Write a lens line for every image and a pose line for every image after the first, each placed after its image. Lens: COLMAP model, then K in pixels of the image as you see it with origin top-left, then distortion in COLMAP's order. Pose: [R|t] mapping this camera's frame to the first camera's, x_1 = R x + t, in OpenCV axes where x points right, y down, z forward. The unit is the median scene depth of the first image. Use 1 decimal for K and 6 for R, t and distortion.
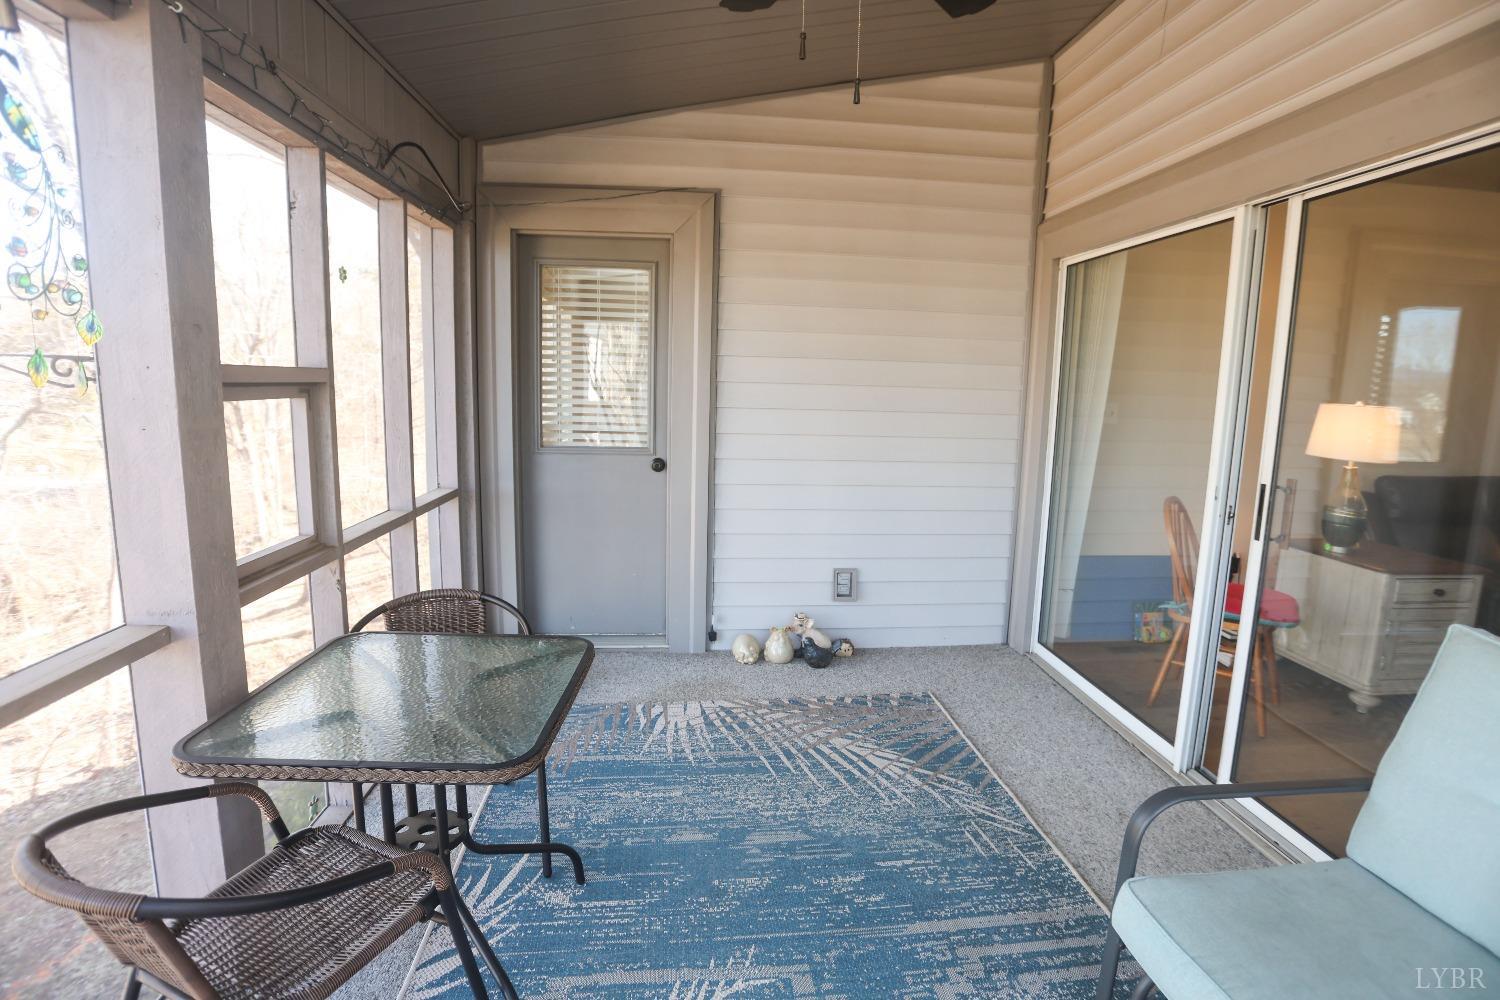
lens RADIAL K [[756.1, 0, 755.8], [0, 756.1, 463.9], [0, 0, 1]] dist [-0.080702, 0.042669]
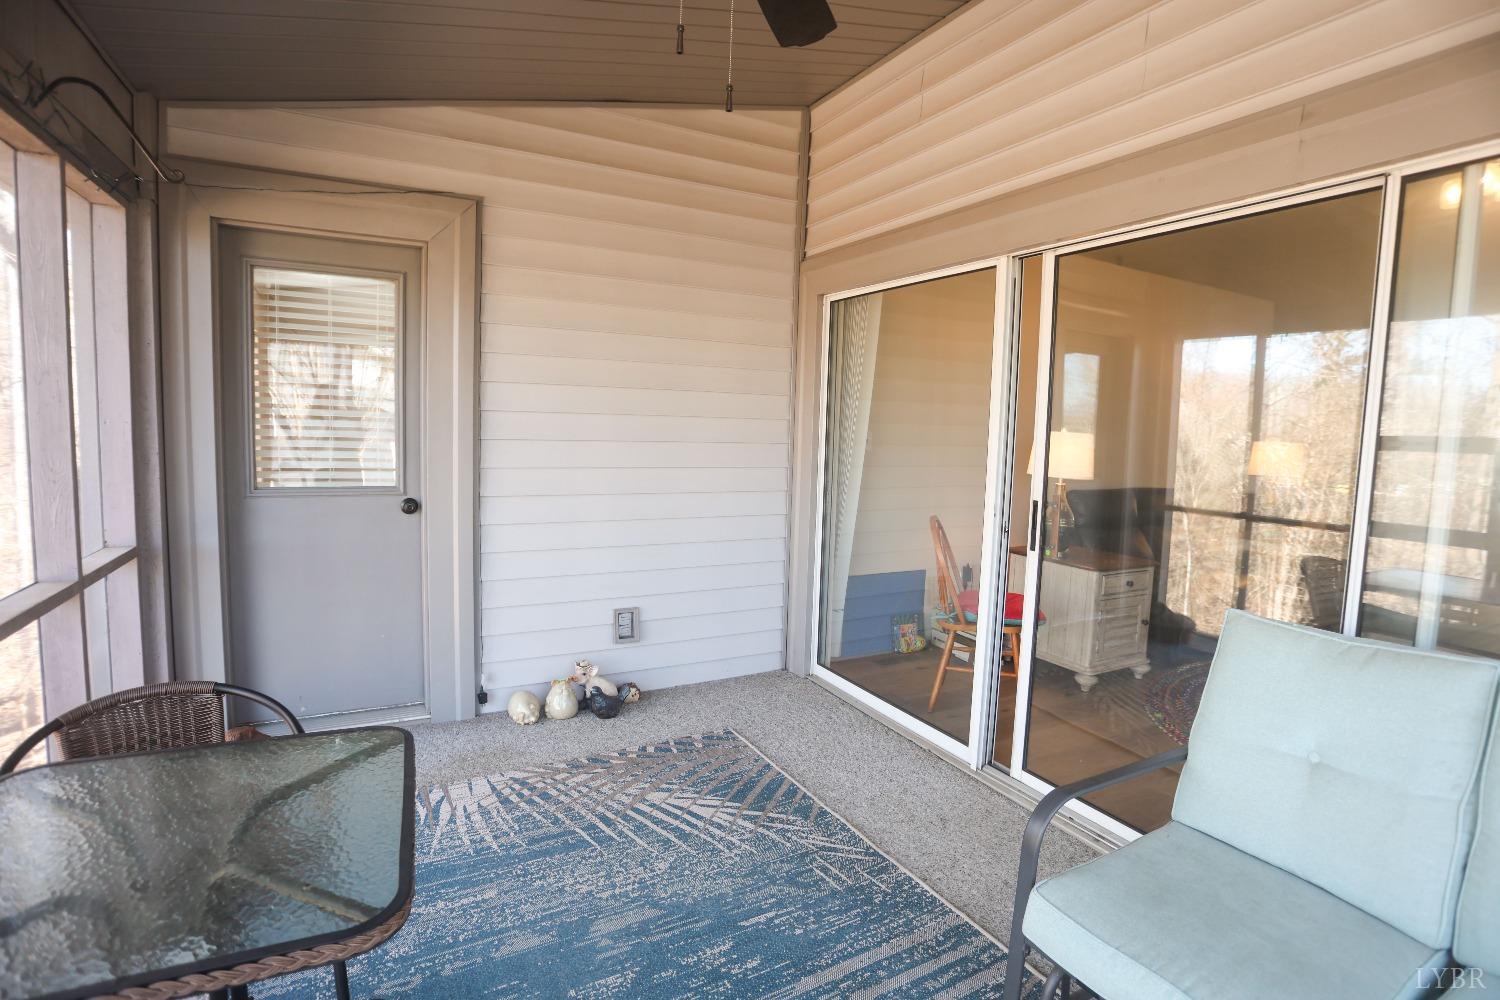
lens RADIAL K [[756.1, 0, 755.8], [0, 756.1, 463.9], [0, 0, 1]] dist [-0.080702, 0.042669]
pose [[0.922560, -0.019158, 0.385378, -0.118365], [0.035574, 0.998736, -0.035512, -0.003031], [-0.384211, 0.046472, 0.922075, 0.079759]]
